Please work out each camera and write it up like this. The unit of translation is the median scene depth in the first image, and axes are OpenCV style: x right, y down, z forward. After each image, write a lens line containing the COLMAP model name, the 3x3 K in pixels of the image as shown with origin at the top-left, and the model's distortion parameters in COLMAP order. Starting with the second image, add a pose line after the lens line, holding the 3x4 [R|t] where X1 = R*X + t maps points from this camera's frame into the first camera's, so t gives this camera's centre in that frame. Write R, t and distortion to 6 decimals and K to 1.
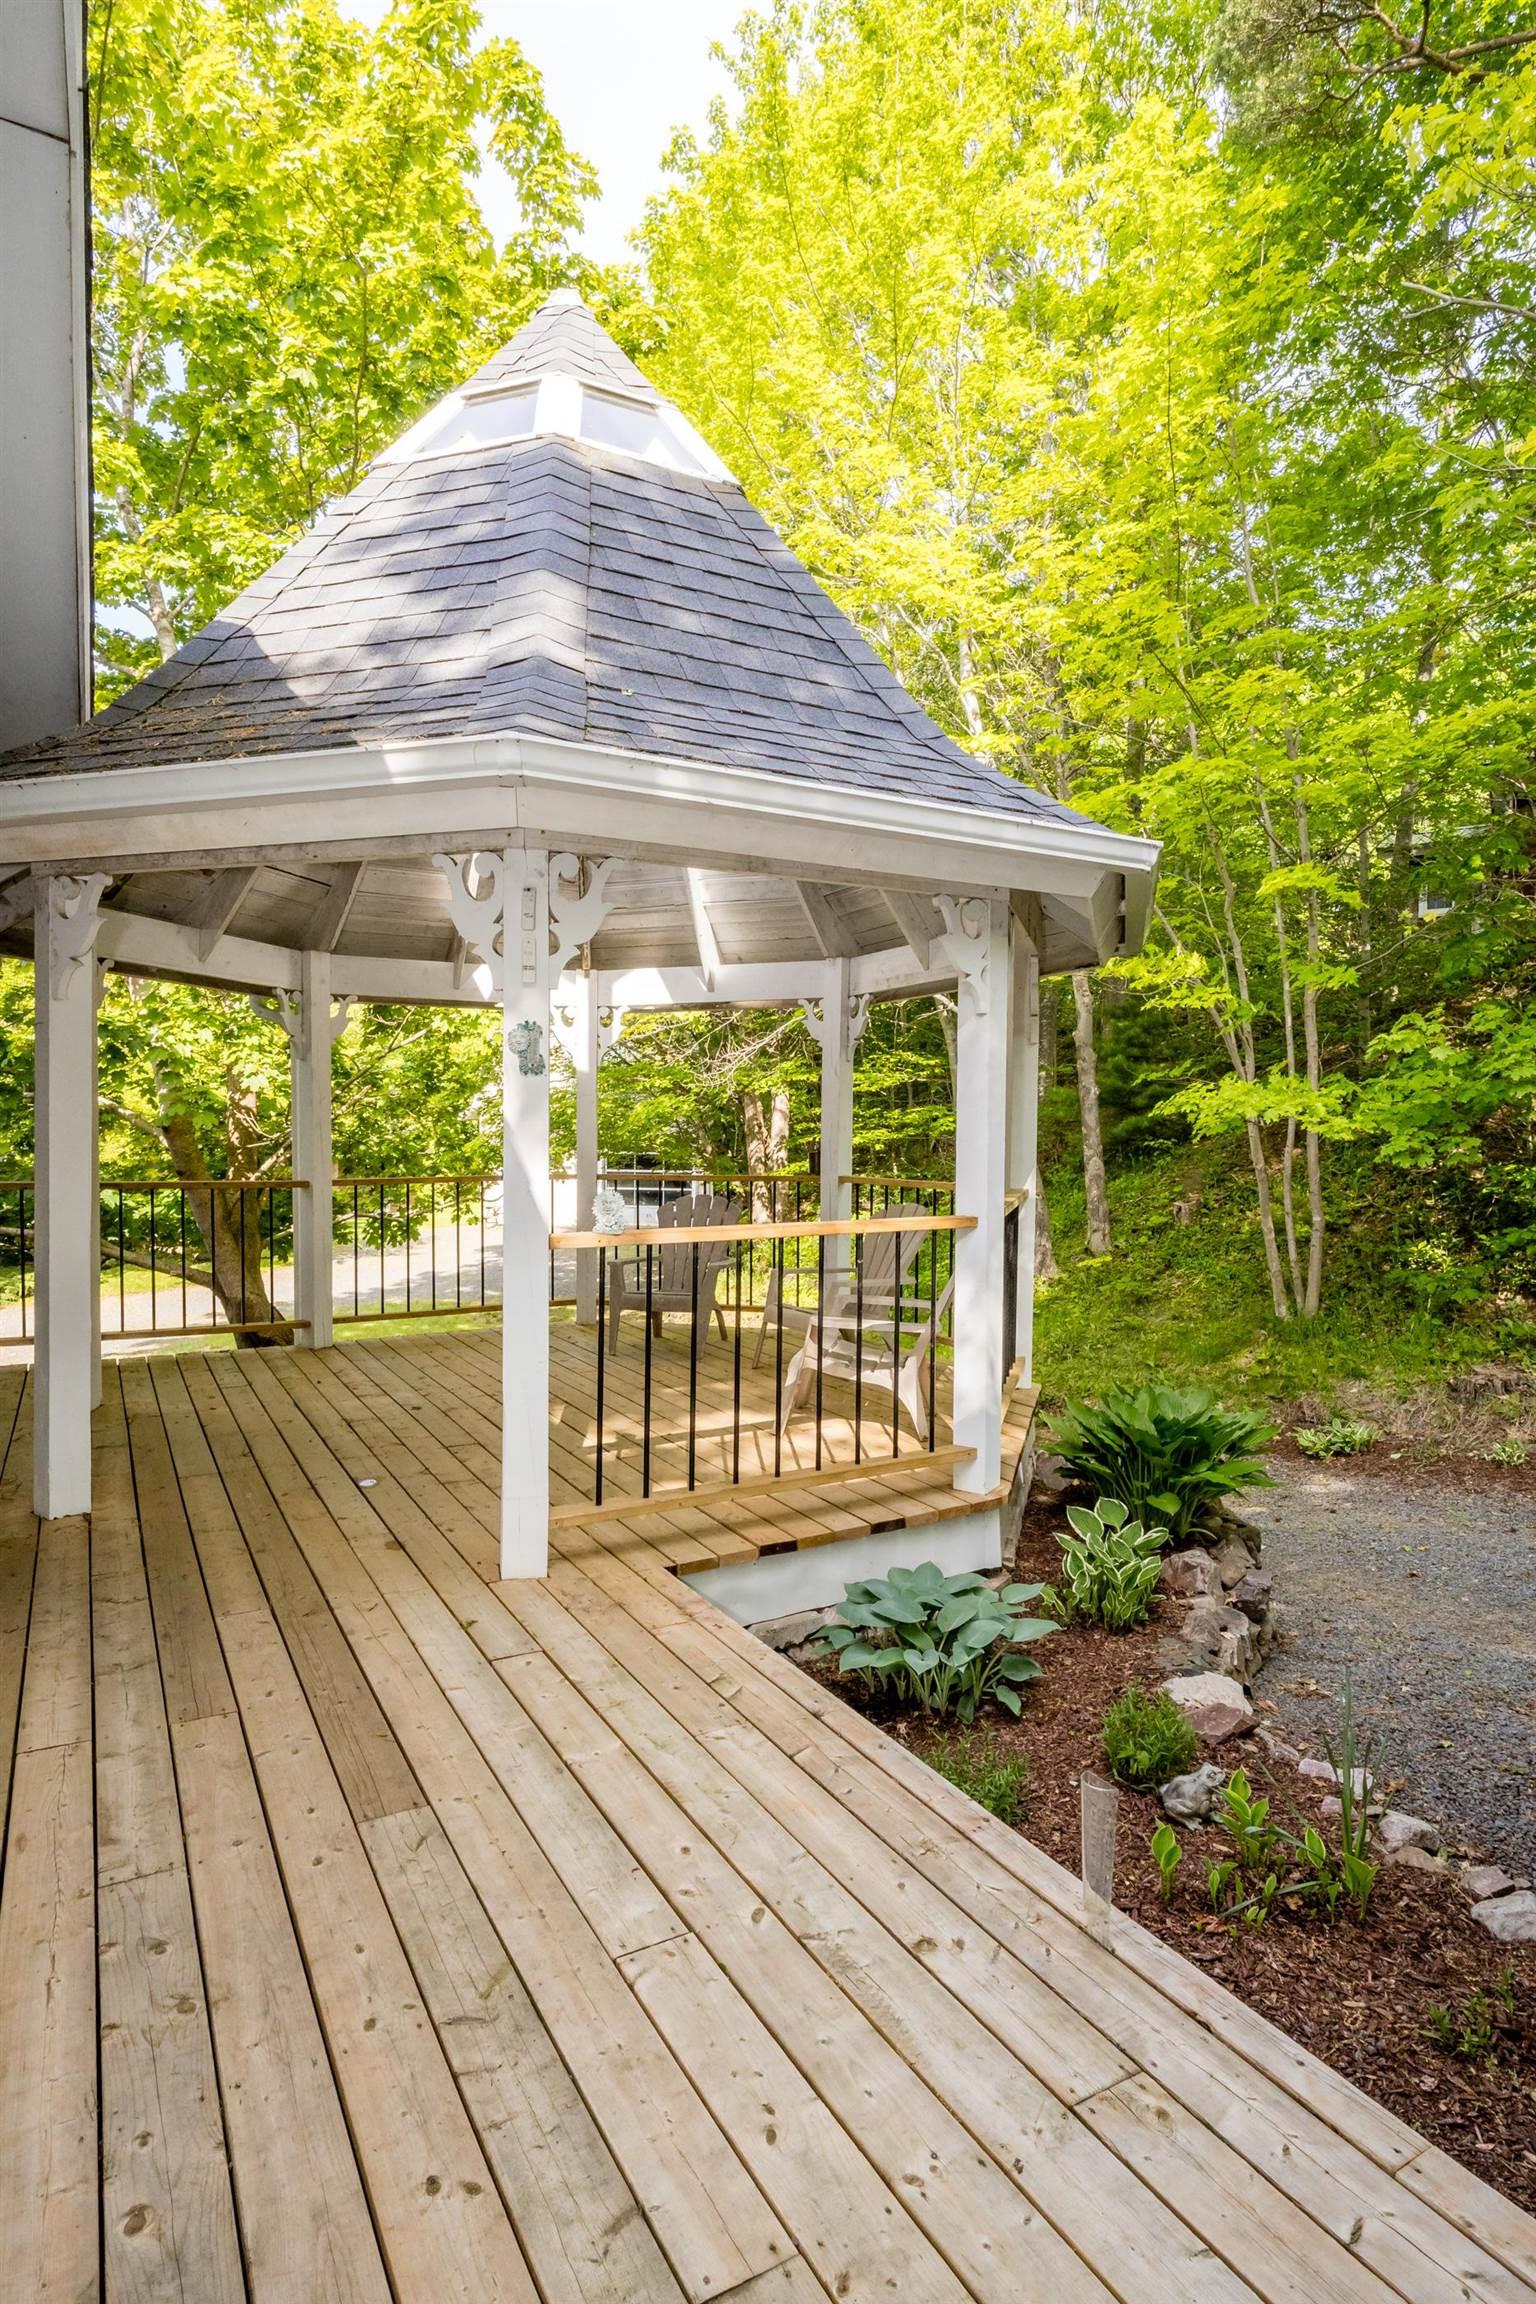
lens RADIAL K [[1234.4, 0, 770.1], [0, 1234.4, 1146.9], [0, 0, 1]] dist [0.000502, 0.000023]
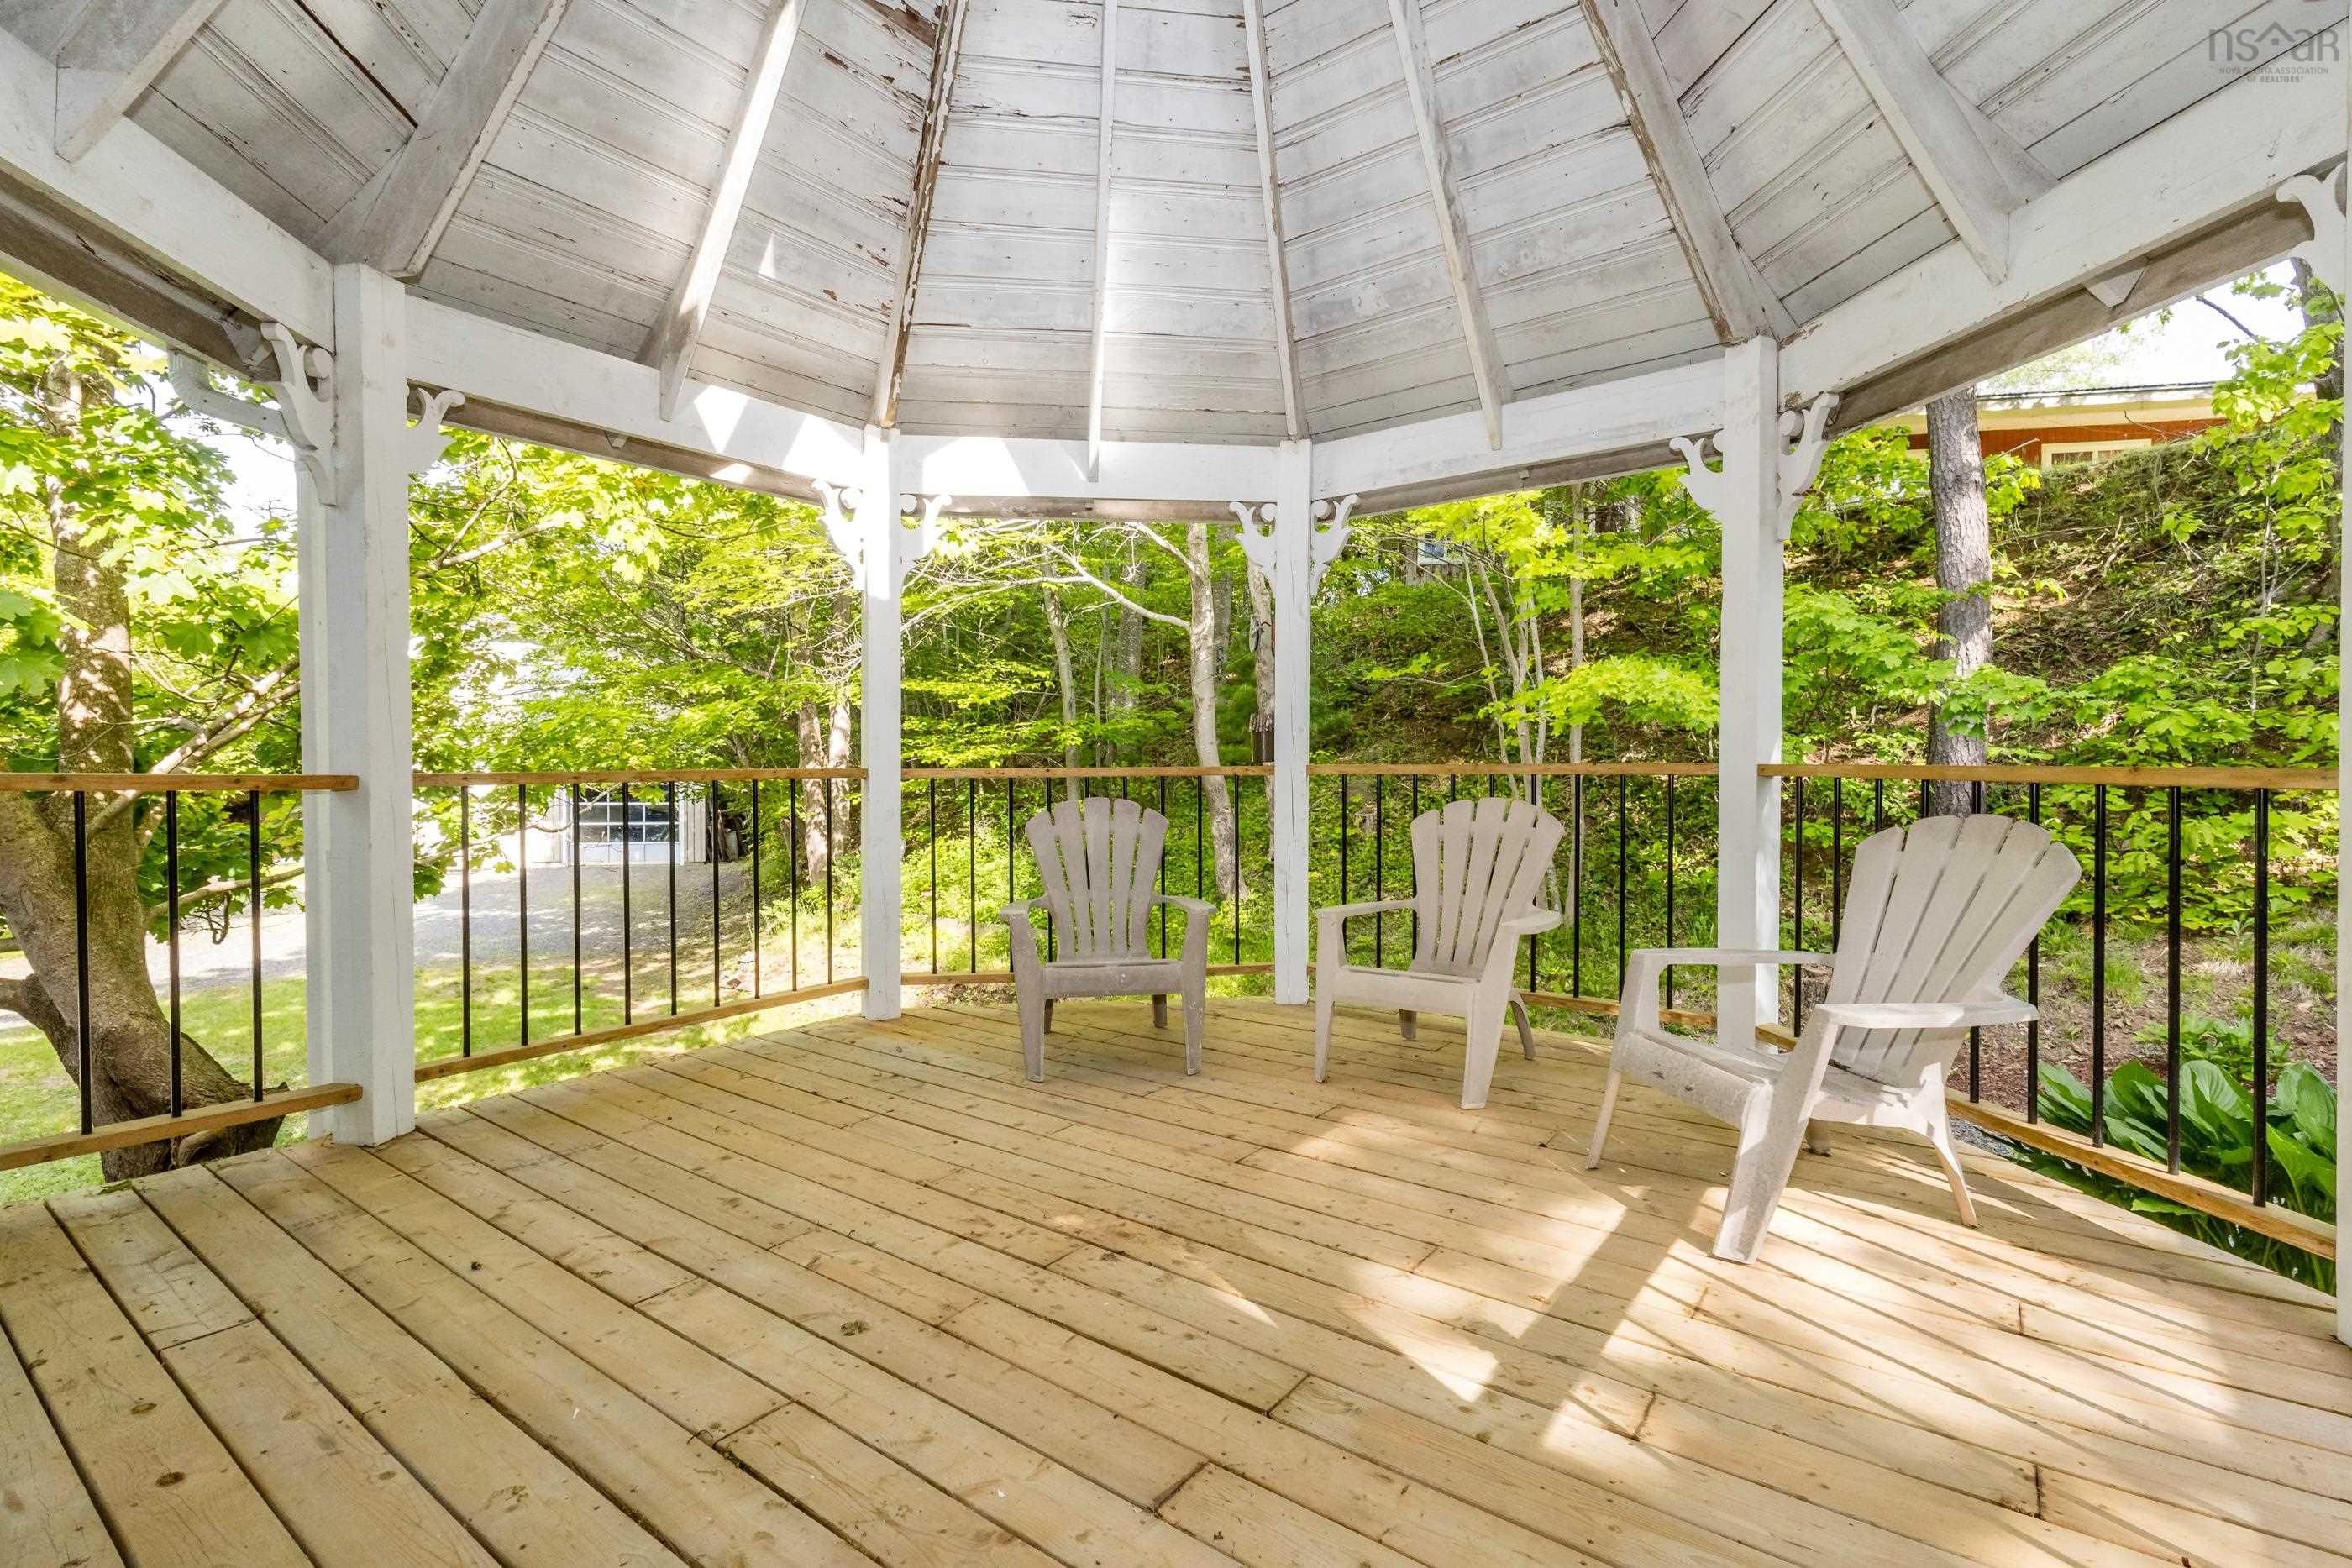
lens RADIAL K [[1092.3, 0, 1172.1], [0, 1092.3, 785.9], [0, 0, 1]] dist [0.002155, 0.000179]
pose [[0.914523, -0.008346, 0.404447, -0.226267], [0.007678, 0.999965, 0.003274, 0.028079], [-0.404461, 0.000111, 0.914555, 0.442045]]
